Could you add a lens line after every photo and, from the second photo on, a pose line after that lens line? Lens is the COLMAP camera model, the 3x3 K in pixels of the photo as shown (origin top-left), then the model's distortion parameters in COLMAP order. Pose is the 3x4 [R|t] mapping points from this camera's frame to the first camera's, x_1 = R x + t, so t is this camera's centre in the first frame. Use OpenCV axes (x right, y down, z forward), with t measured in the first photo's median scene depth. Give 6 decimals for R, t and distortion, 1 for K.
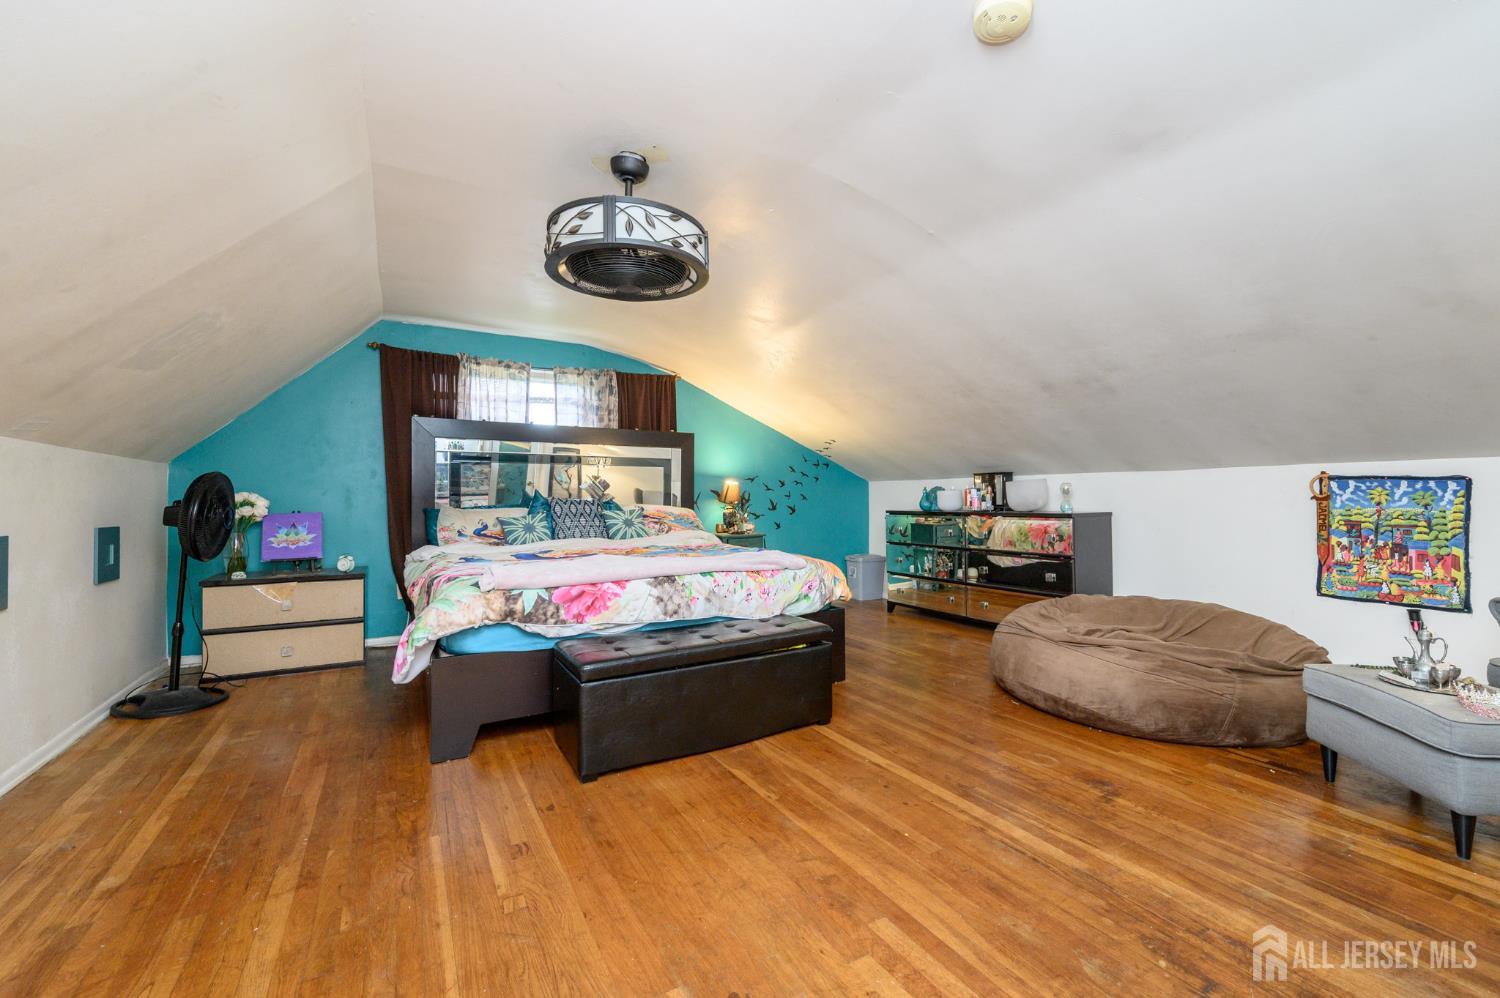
lens RADIAL K [[590.5, 0, 751.2], [0, 590.5, 500.4], [0, 0, 1]] dist [0.000524, -0.000381]
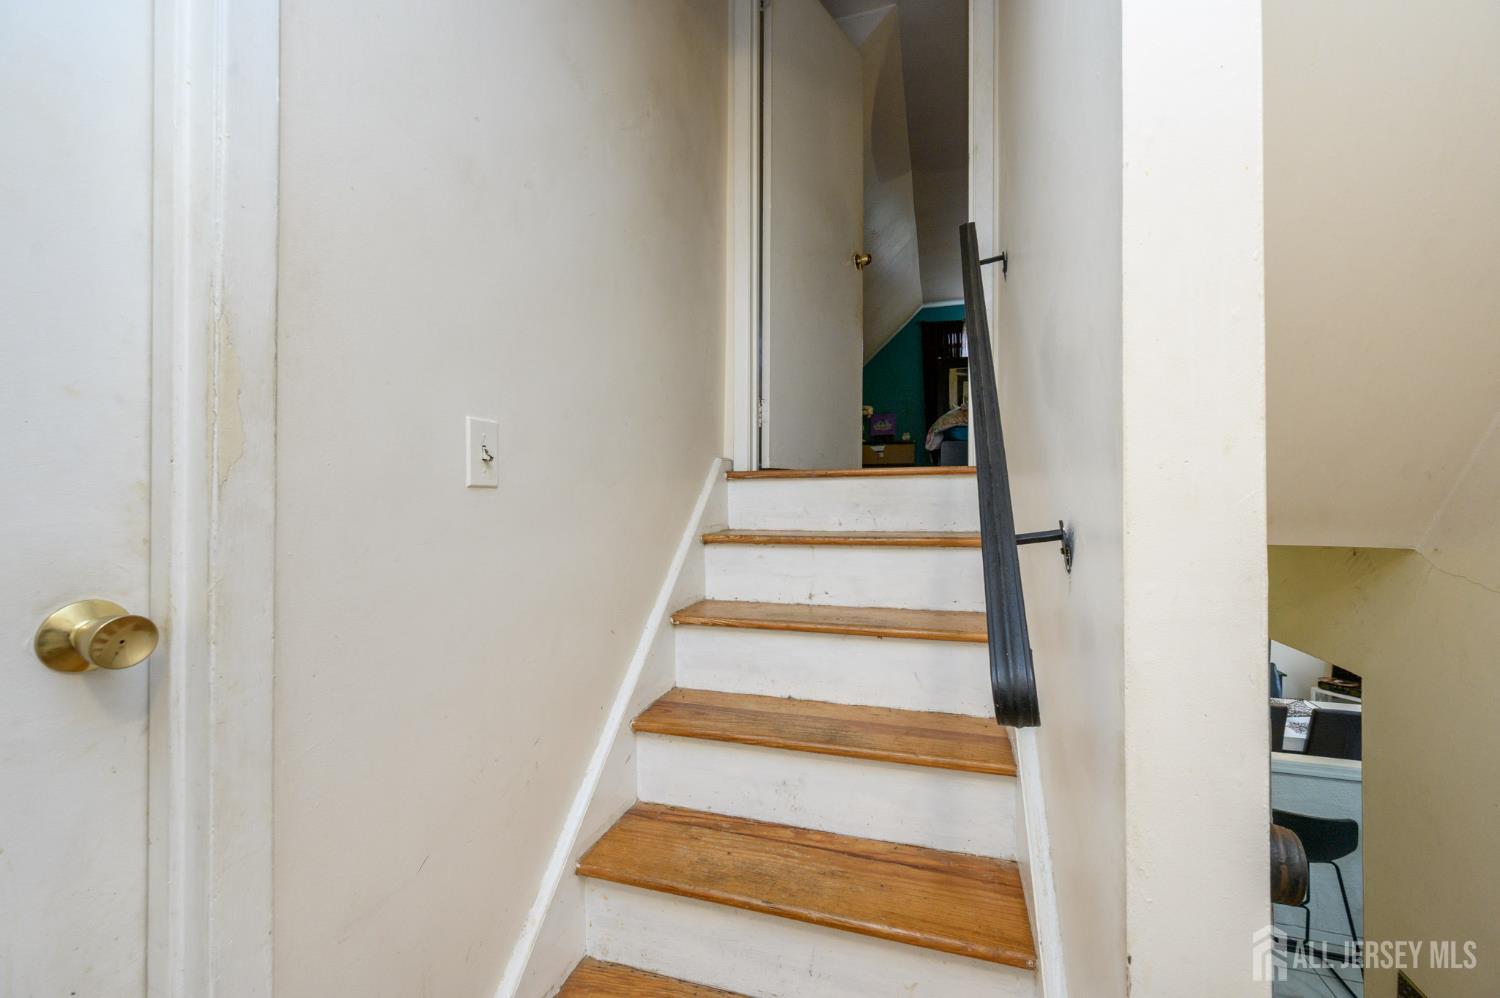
lens RADIAL K [[590.5, 0, 750.3], [0, 590.5, 502.5], [0, 0, 1]] dist [0.000524, -0.000381]
pose [[0.665852, -0.002249, -0.746080, 0.416939], [-0.001165, 0.999991, -0.004054, 0.331151], [0.746083, 0.003569, 0.665843, -0.666037]]
